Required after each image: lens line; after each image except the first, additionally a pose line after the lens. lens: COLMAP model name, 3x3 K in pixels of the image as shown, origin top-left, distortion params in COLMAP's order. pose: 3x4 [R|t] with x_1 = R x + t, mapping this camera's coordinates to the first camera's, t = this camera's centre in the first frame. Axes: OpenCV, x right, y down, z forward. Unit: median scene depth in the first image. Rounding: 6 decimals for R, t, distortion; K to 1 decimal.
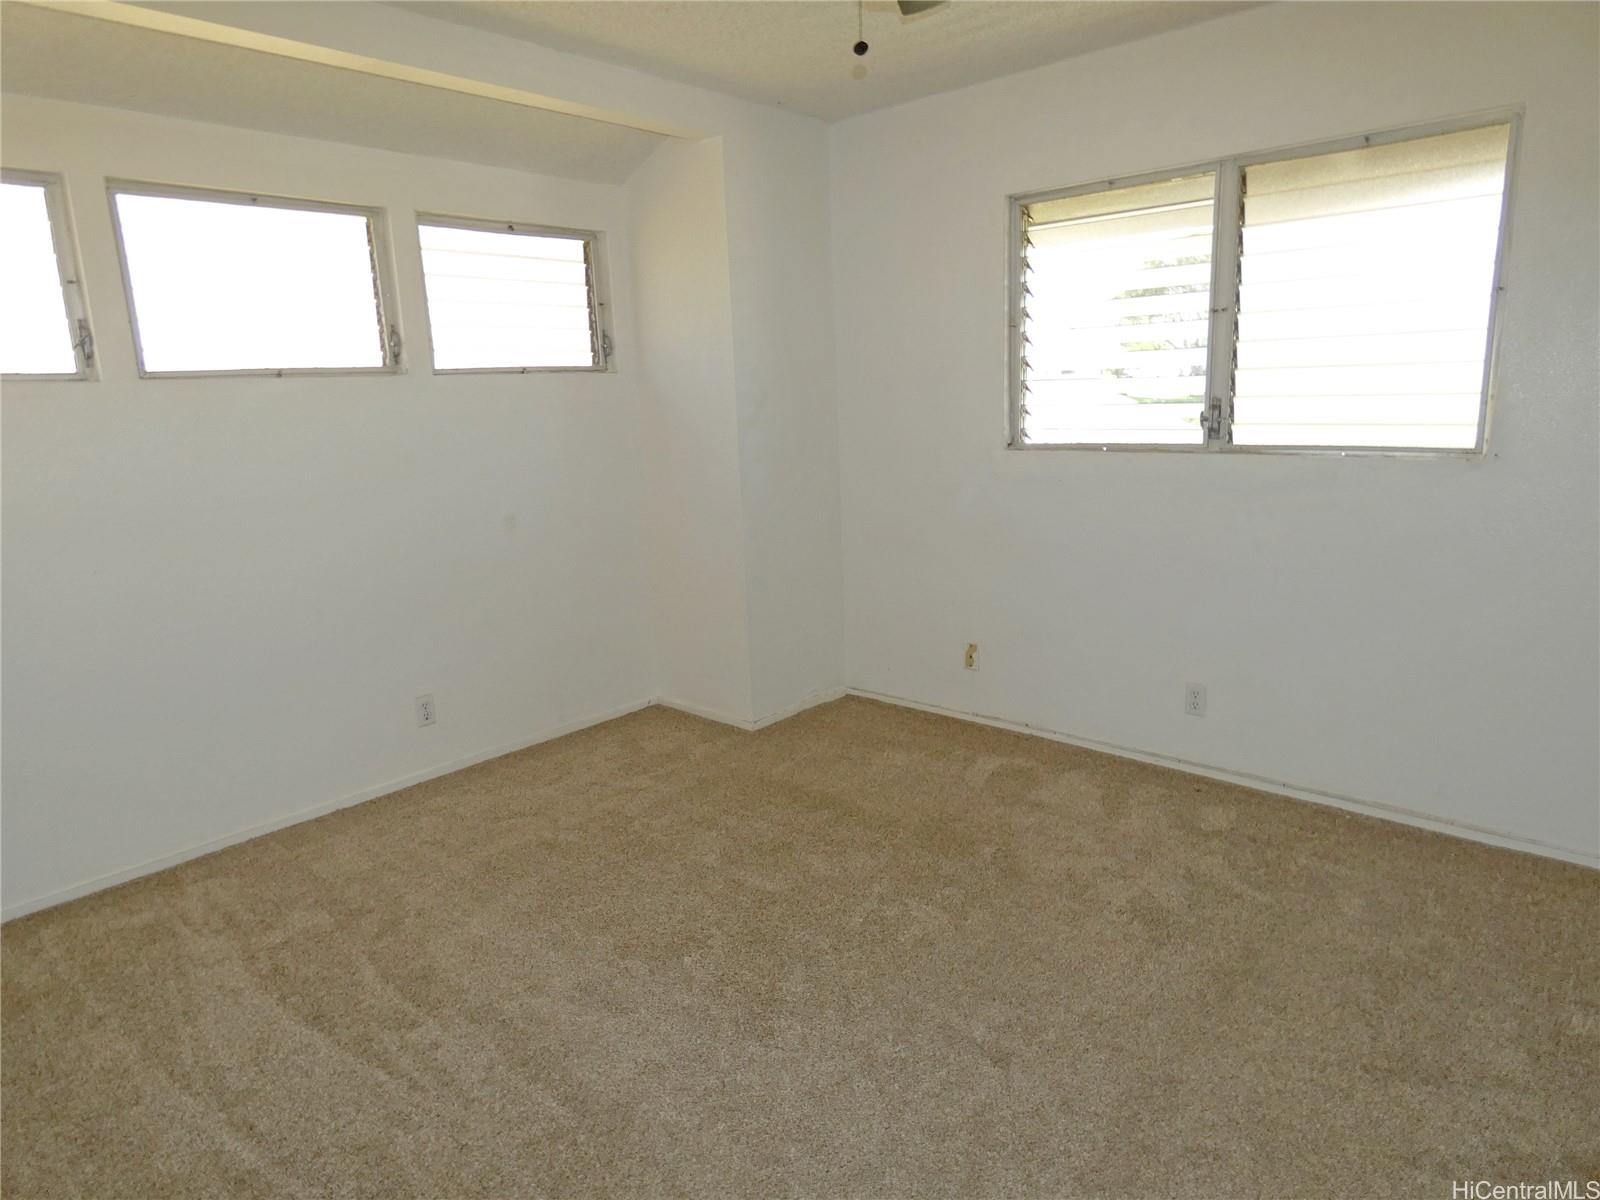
lens RADIAL K [[958.7, 0, 800.0], [0, 958.7, 600.0], [0, 0, 1]] dist [0.000564, 0.000147]
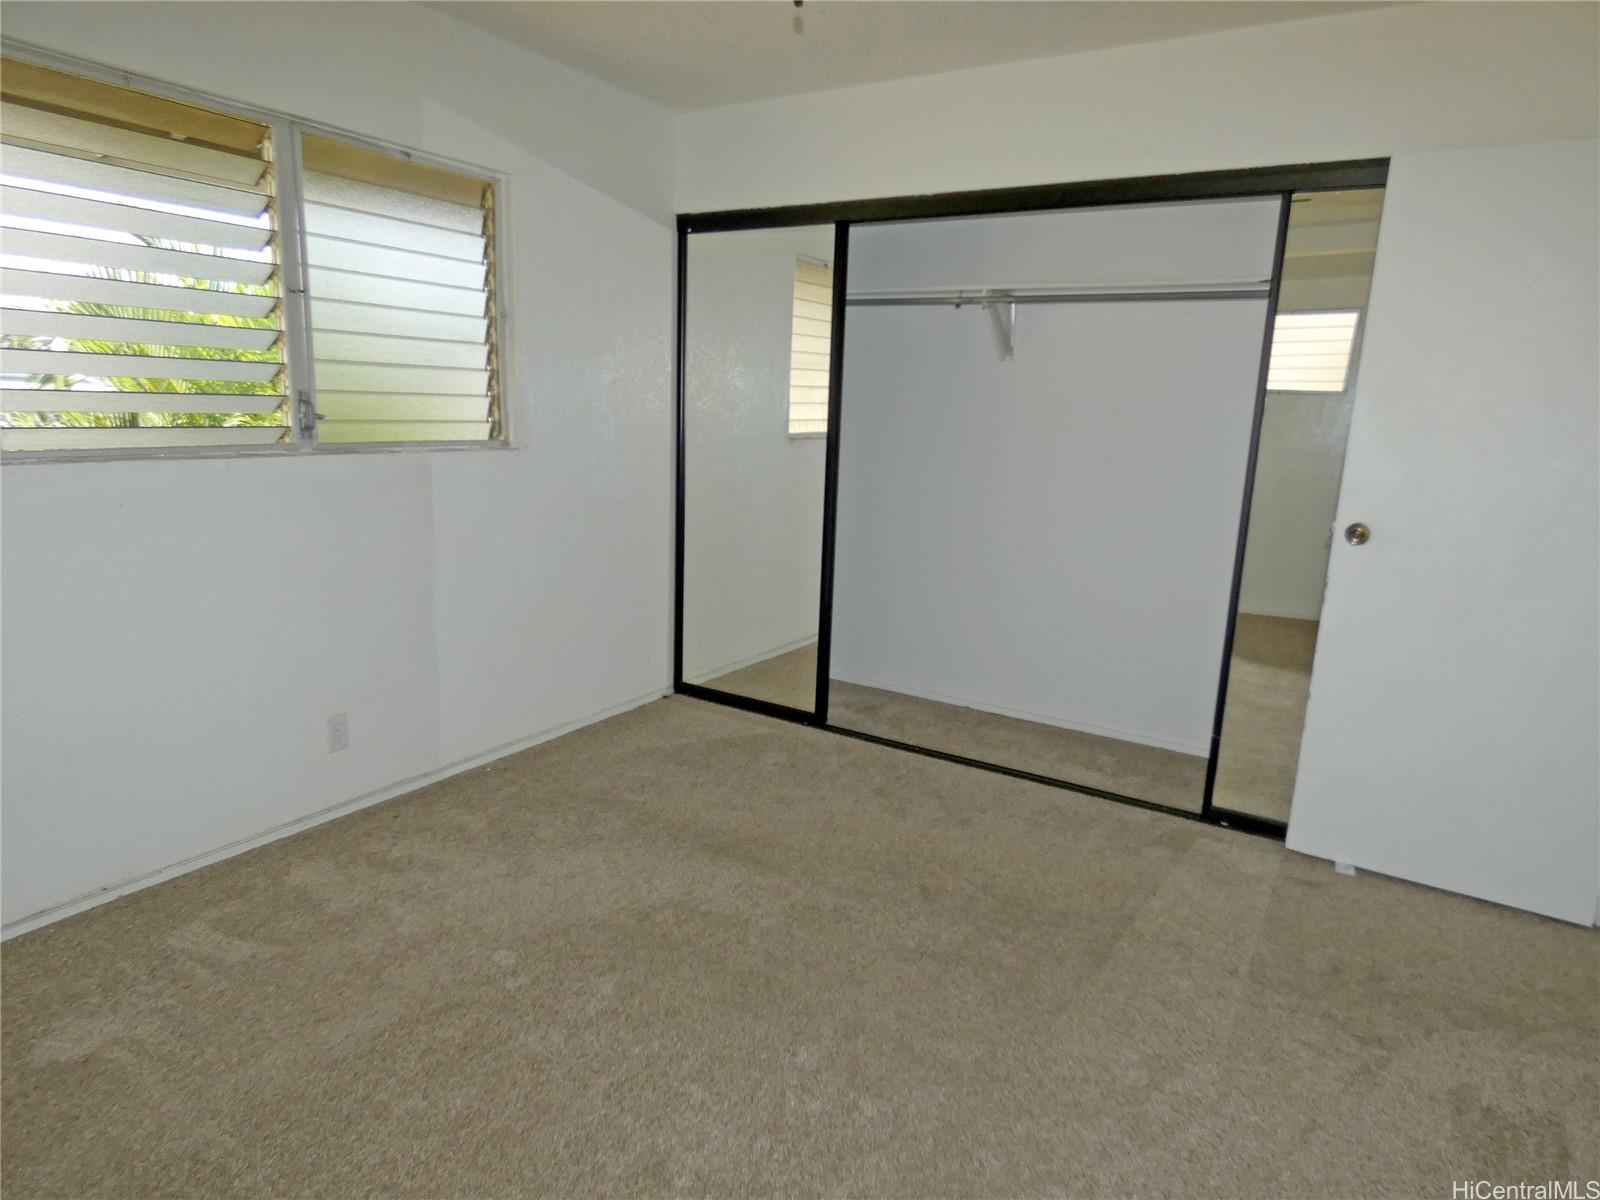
lens RADIAL K [[958.7, 0, 800.0], [0, 958.7, 600.0], [0, 0, 1]] dist [0.000564, 0.000147]
pose [[-0.187007, -0.171586, 0.967257, -0.515663], [0.180399, 0.961884, 0.205511, -0.123002], [-0.965652, 0.212925, -0.148925, 0.697925]]
